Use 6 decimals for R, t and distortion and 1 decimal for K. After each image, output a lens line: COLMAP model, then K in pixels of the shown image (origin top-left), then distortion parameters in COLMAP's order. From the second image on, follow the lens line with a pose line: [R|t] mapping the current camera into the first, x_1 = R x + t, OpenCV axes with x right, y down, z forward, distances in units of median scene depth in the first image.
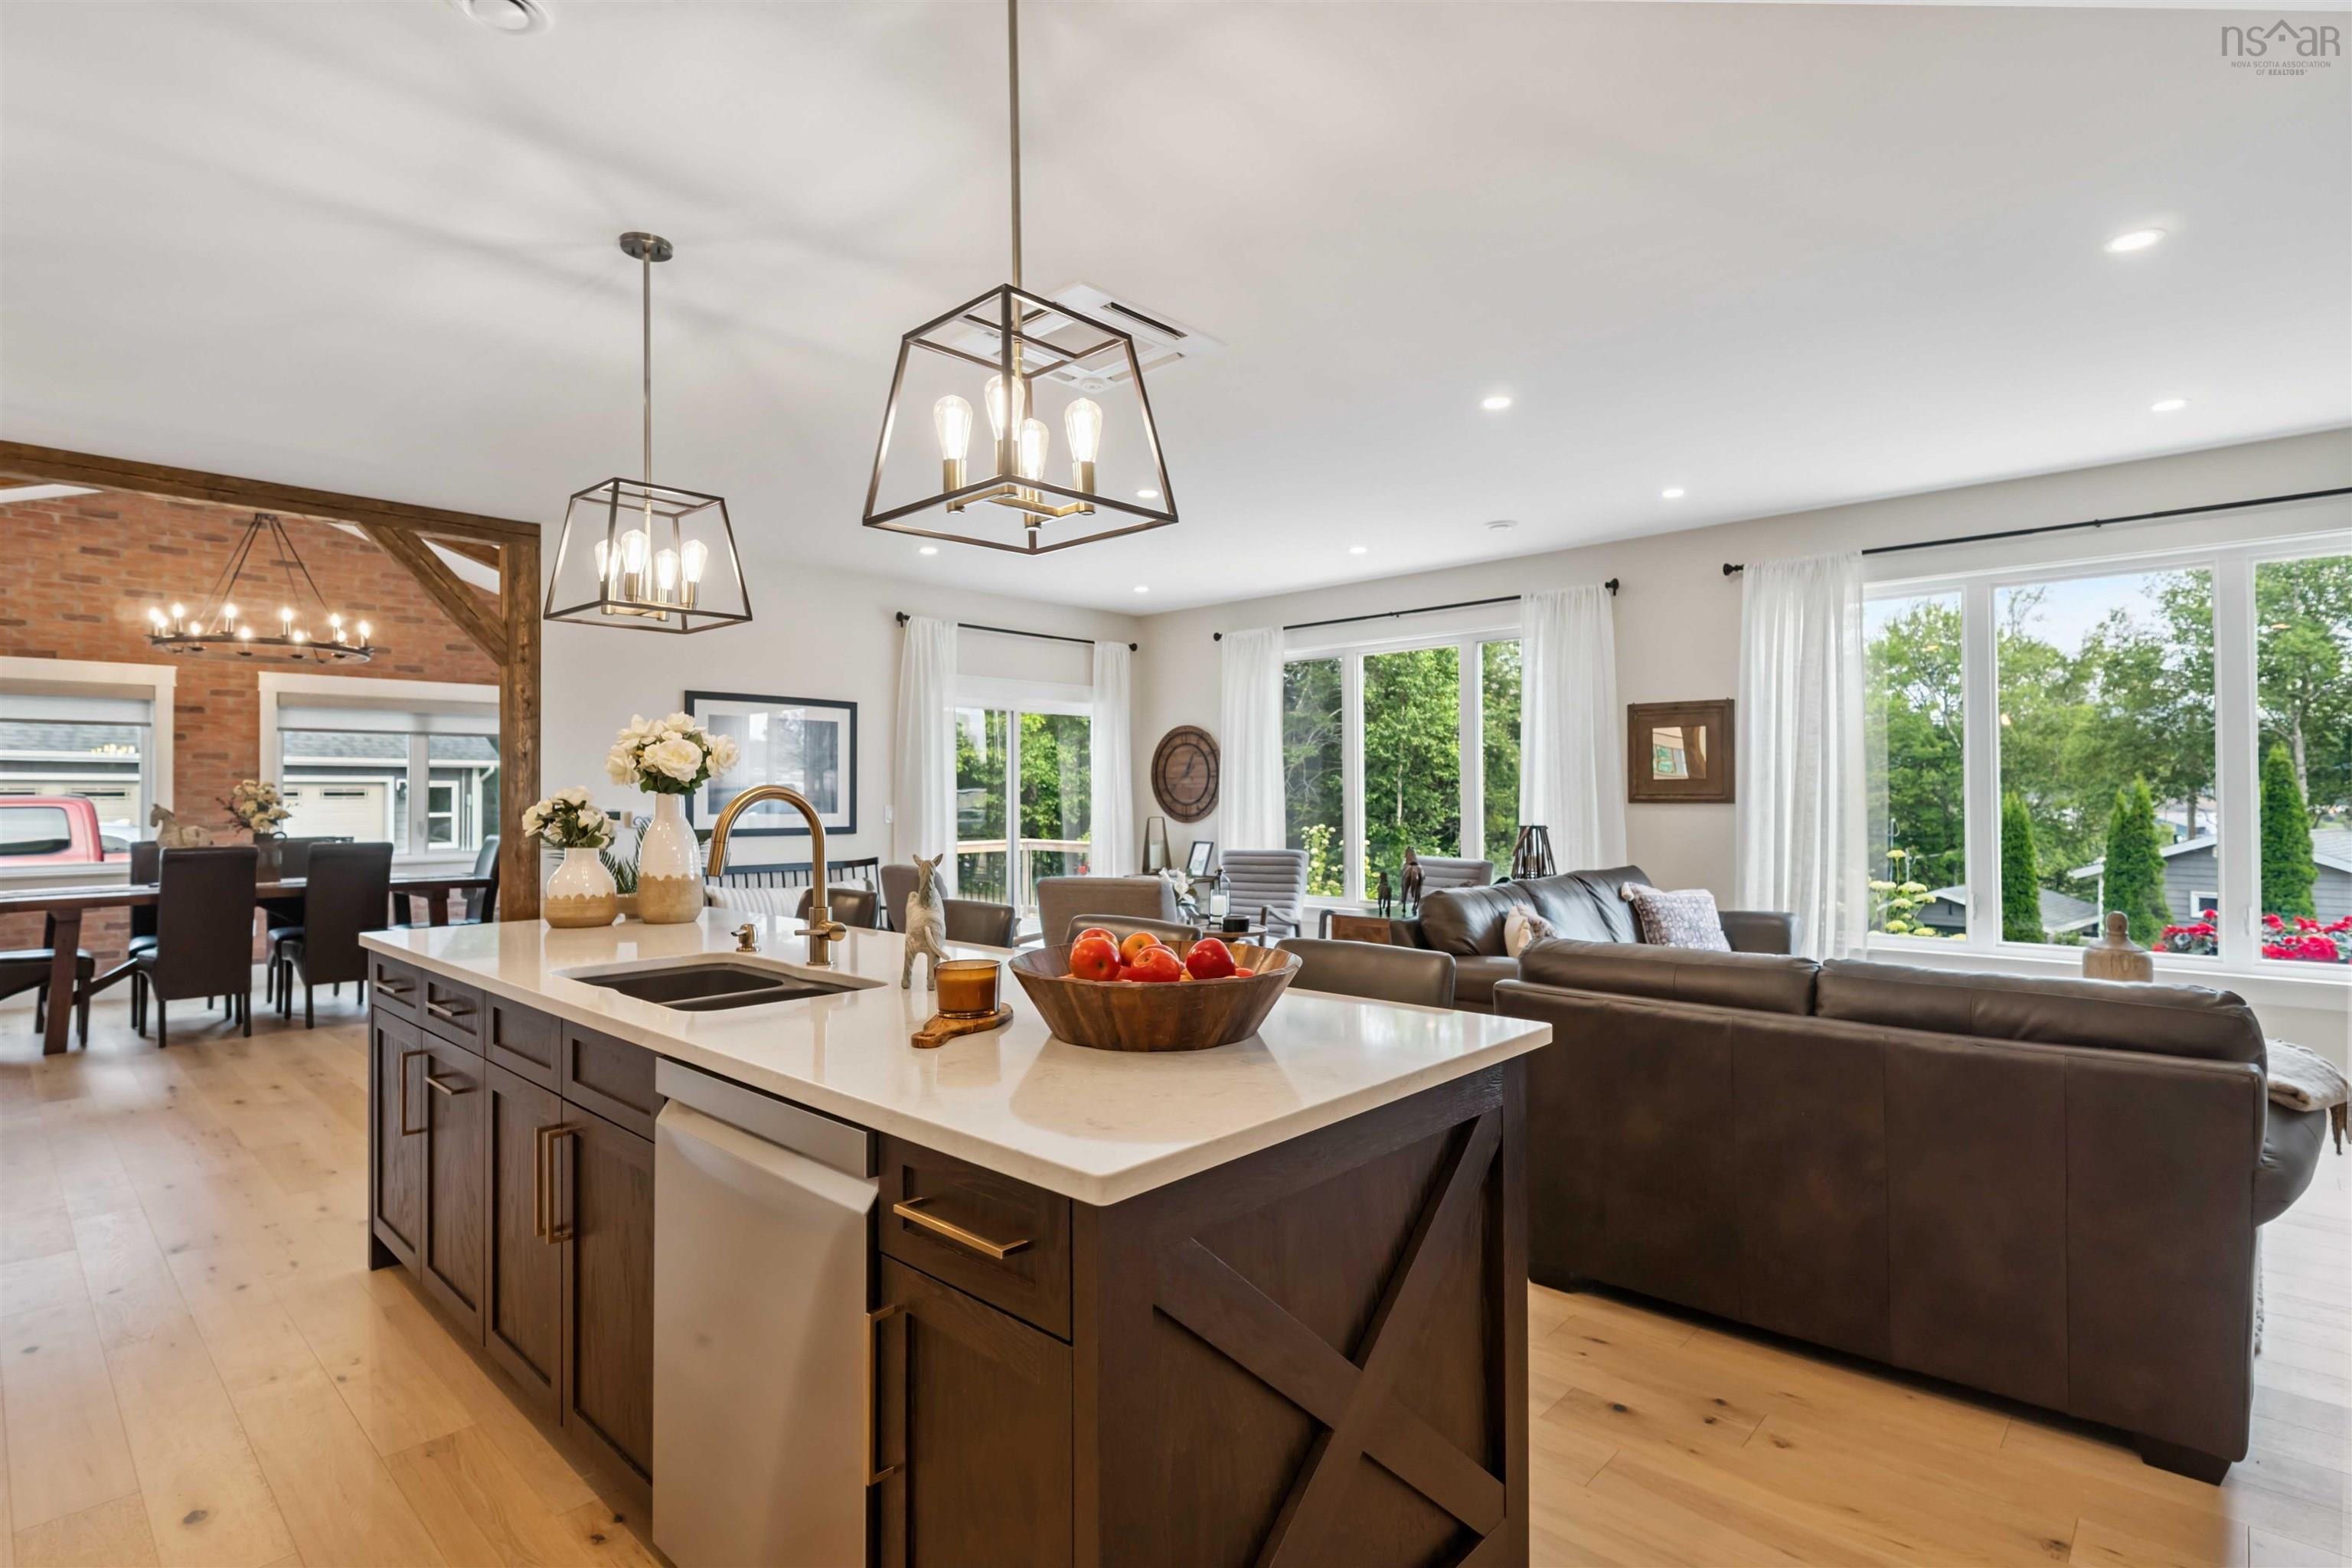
lens RADIAL K [[1136.0, 0, 1190.6], [0, 1136.0, 780.6], [0, 0, 1]] dist [0.000531, -0.000582]
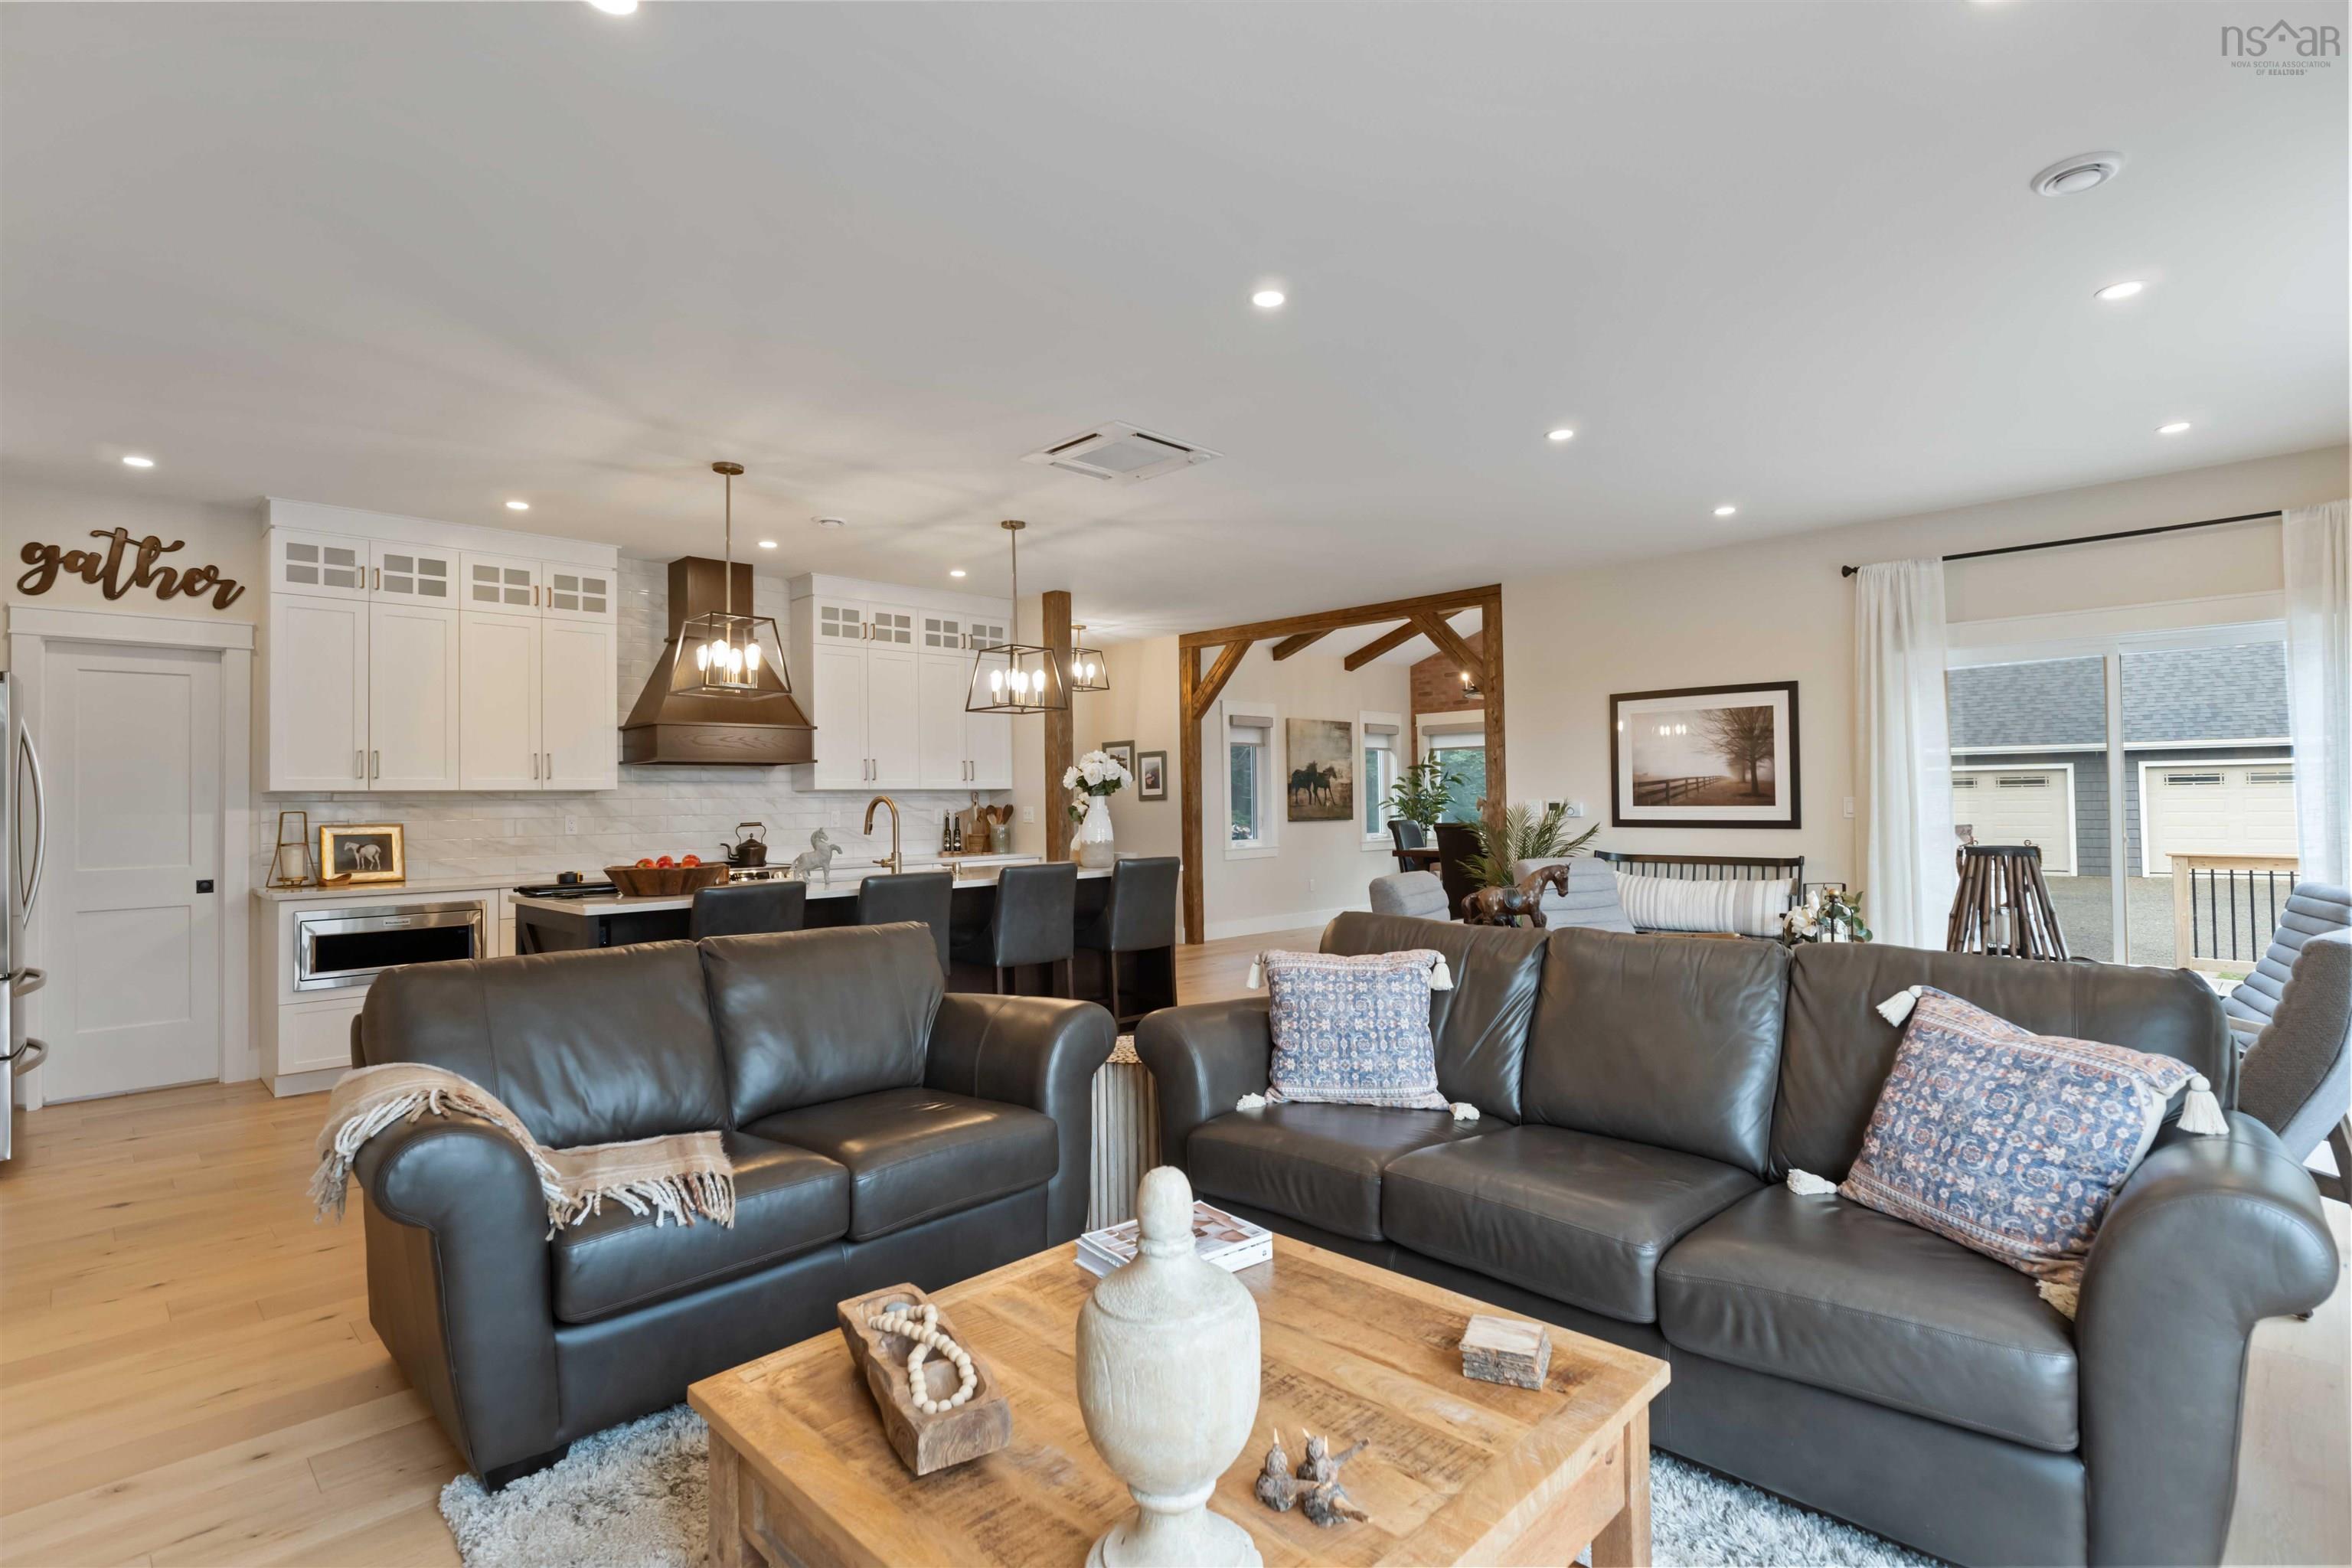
lens RADIAL K [[1132.8, 0, 1180.7], [0, 1132.8, 773.2], [0, 0, 1]] dist [0.001991, -0.004332]
pose [[-0.035586, -0.019986, -0.999167, 0.612730], [0.029015, 0.999358, -0.021023, 0.007996], [0.998945, -0.029739, -0.034984, 0.552474]]
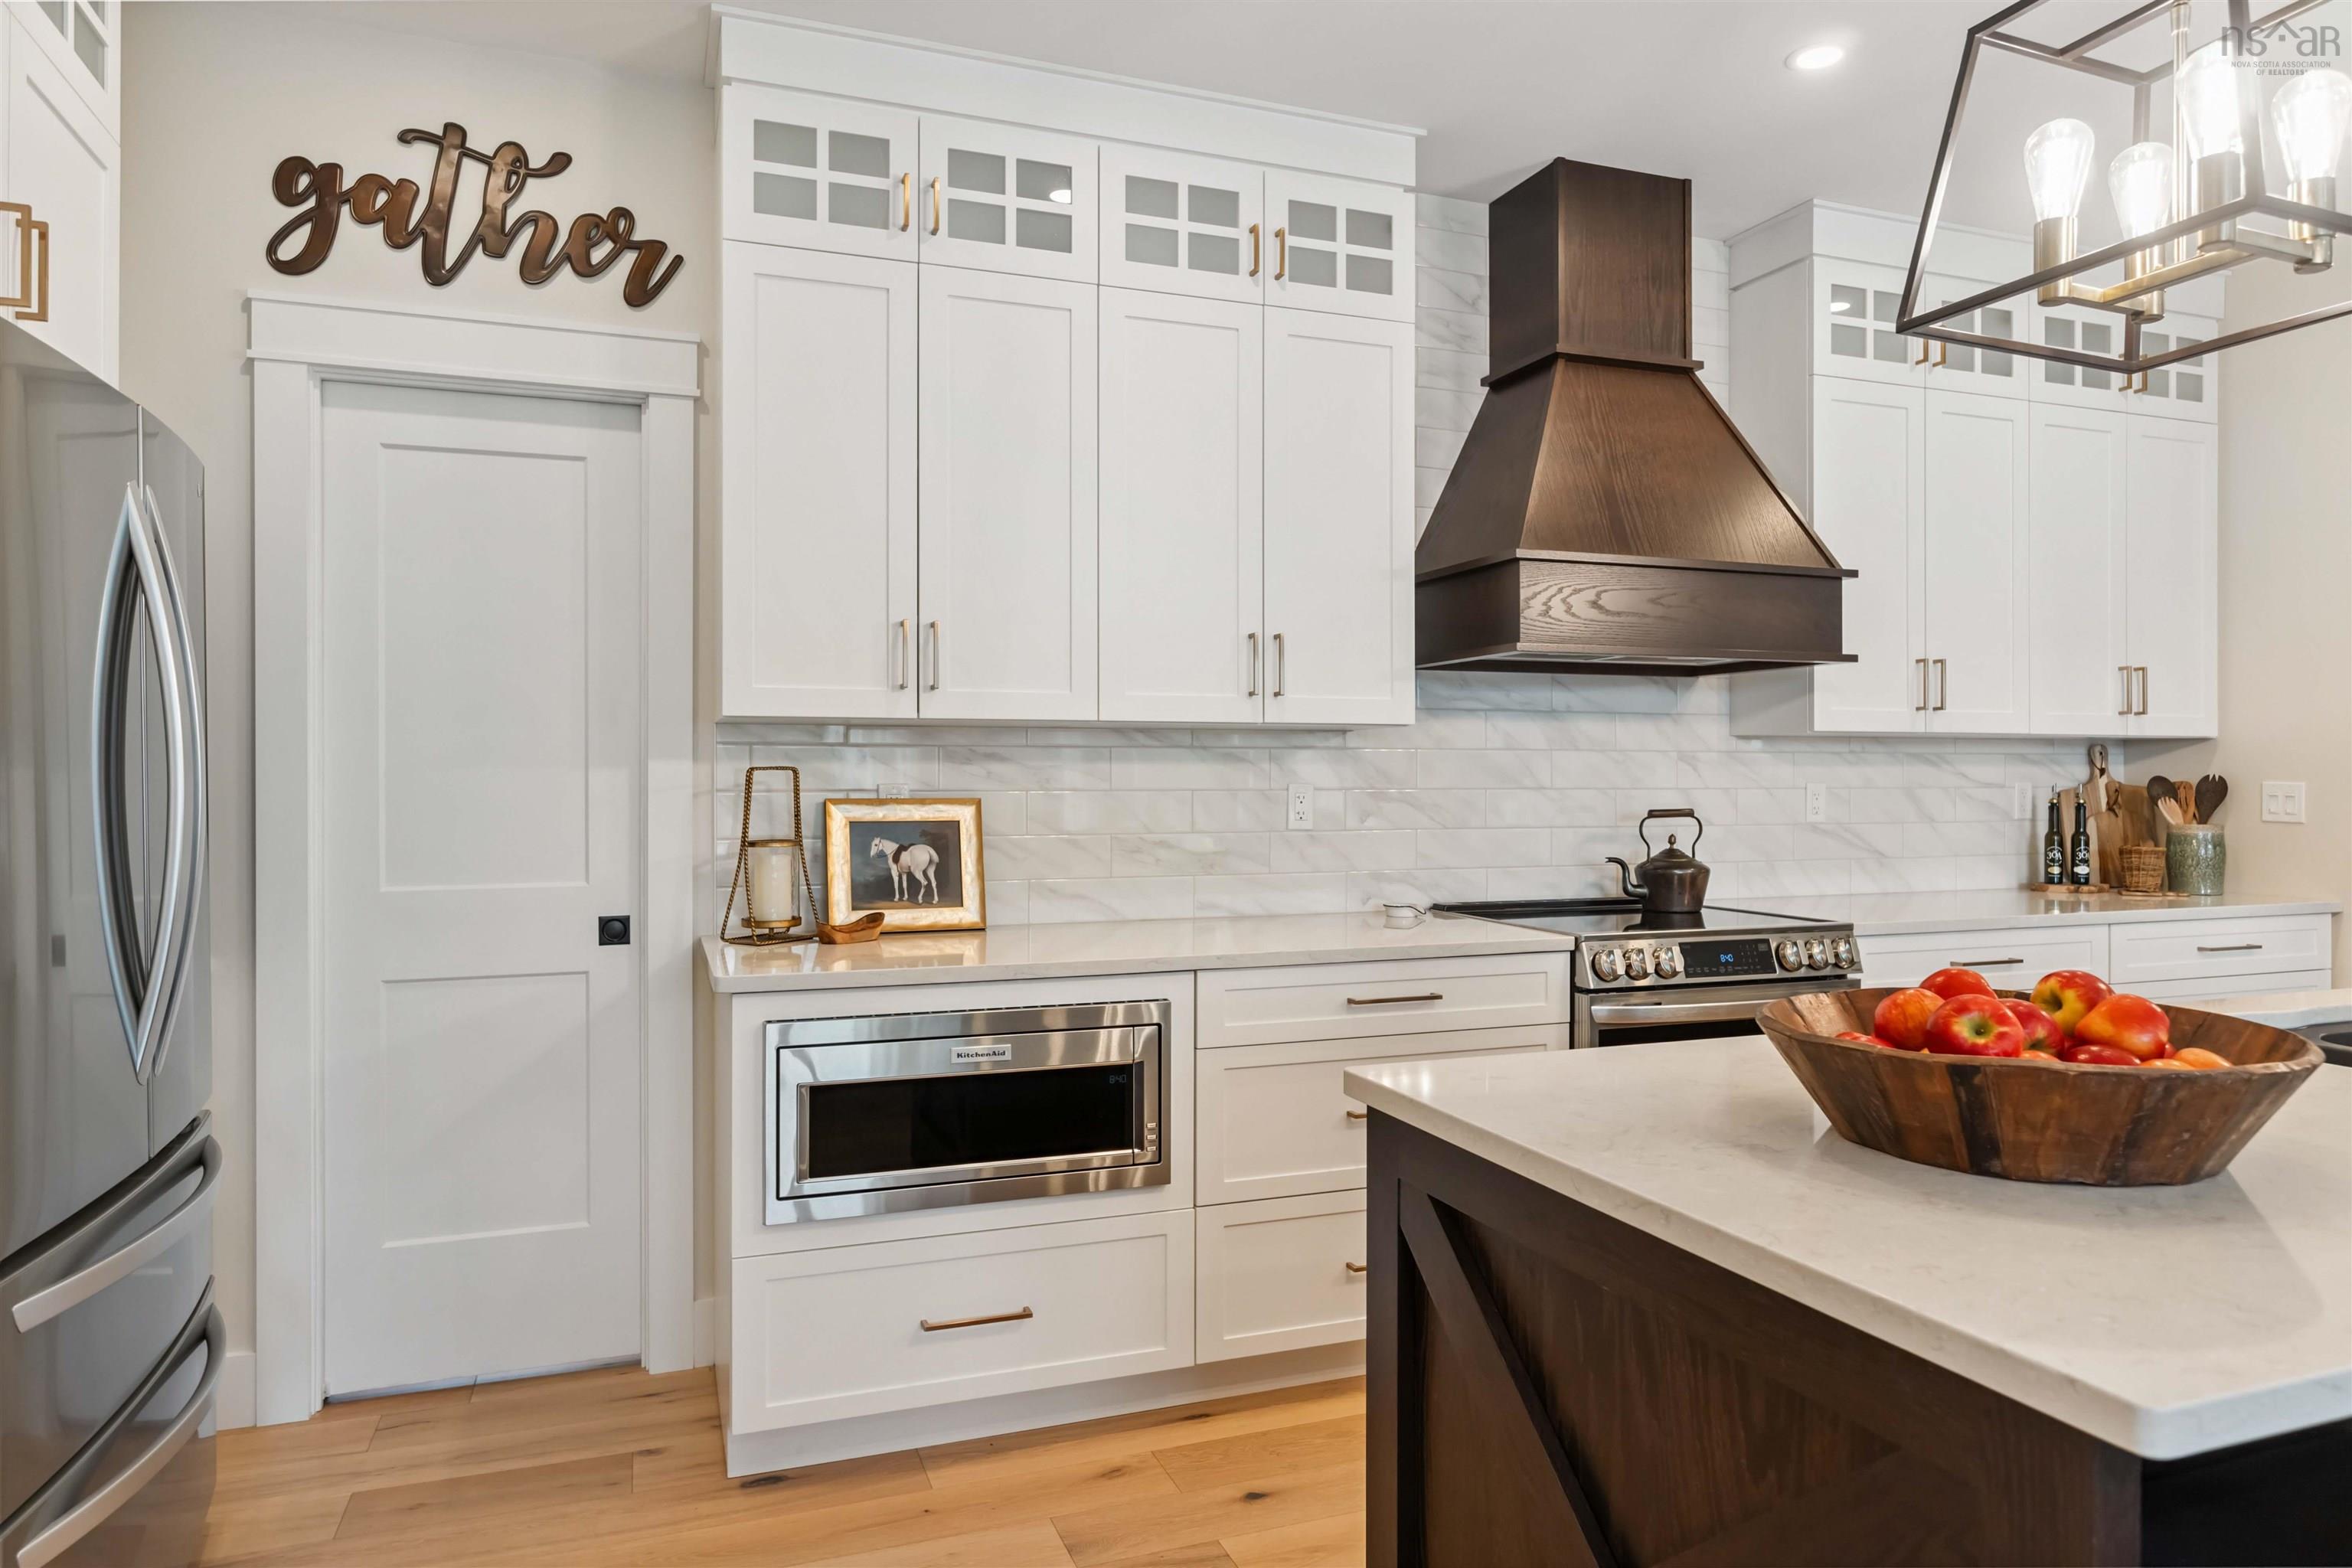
lens RADIAL K [[1449.7, 0, 1175.1], [0, 1449.7, 773.7], [0, 0, 1]] dist [-0.004612, -0.000758]
pose [[-0.448657, 0.005536, -0.893687, 0.208101], [0.013246, 0.999912, -0.000456, 0.004507], [0.893606, -0.012043, -0.448691, 0.231727]]
